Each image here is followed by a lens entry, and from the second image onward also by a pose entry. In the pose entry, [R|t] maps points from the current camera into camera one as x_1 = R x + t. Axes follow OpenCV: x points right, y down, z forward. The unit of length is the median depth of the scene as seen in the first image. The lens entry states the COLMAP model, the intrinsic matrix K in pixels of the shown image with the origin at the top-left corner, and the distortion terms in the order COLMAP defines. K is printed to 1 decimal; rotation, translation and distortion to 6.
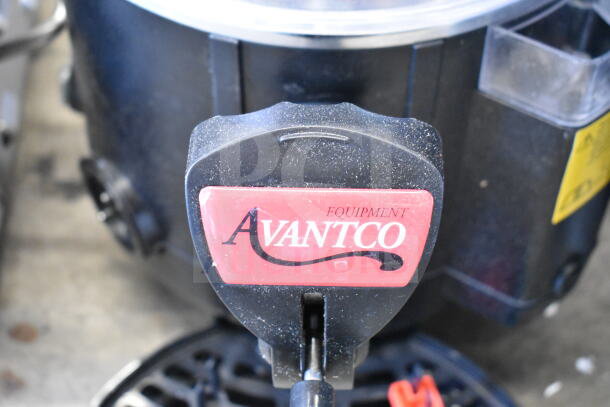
lens RADIAL K [[1056.2, 0, 307.8], [0, 1056.2, 203.0], [0, 0, 1]] dist [-0.067190, 0.000000]
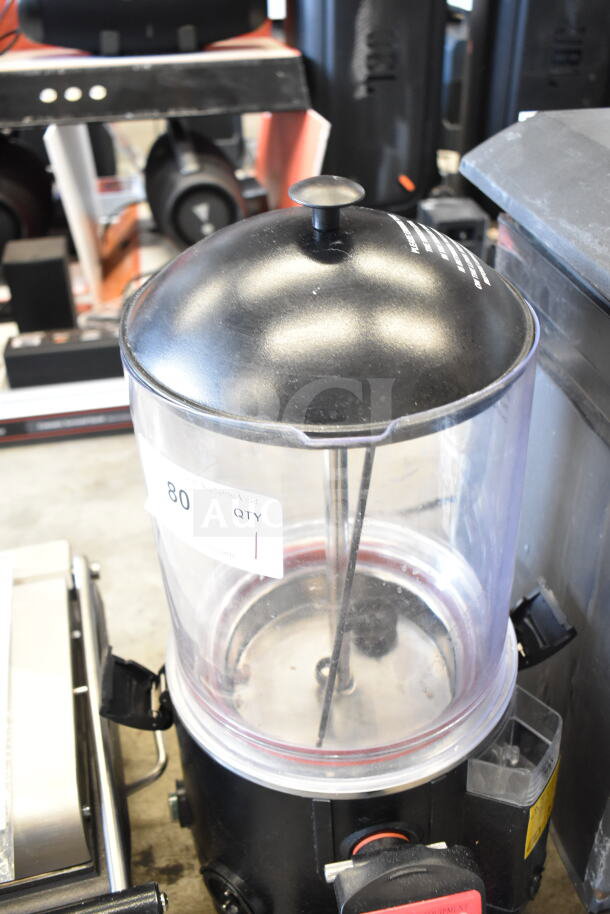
lens RADIAL K [[866.6, 0, 306.8], [0, 866.6, 456.4], [0, 0, 1]] dist [-0.014718, 0.000000]
pose [[0.977712, -0.154296, 0.142378, -0.202605], [0.191461, 0.933528, -0.303096, -0.241498], [-0.086147, 0.323601, 0.942264, -0.452767]]
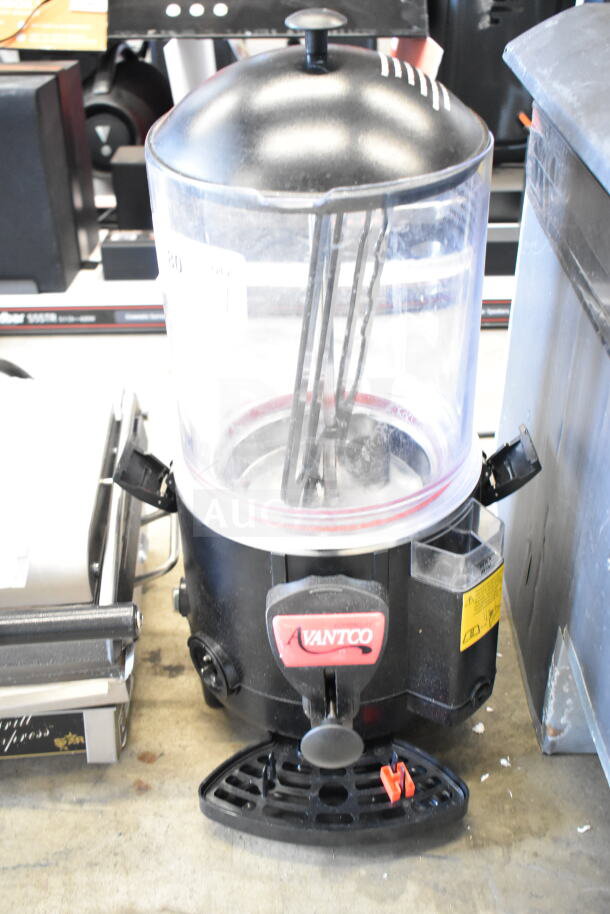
lens RADIAL K [[941.0, 0, 304.2], [0, 941.0, 457.2], [0, 0, 1]] dist [-0.018693, 0.000000]
pose [[0.998885, -0.047191, -0.001004, -0.018484], [0.044498, 0.948557, -0.313465, 0.216040], [0.015745, 0.313071, 0.949599, -0.696246]]
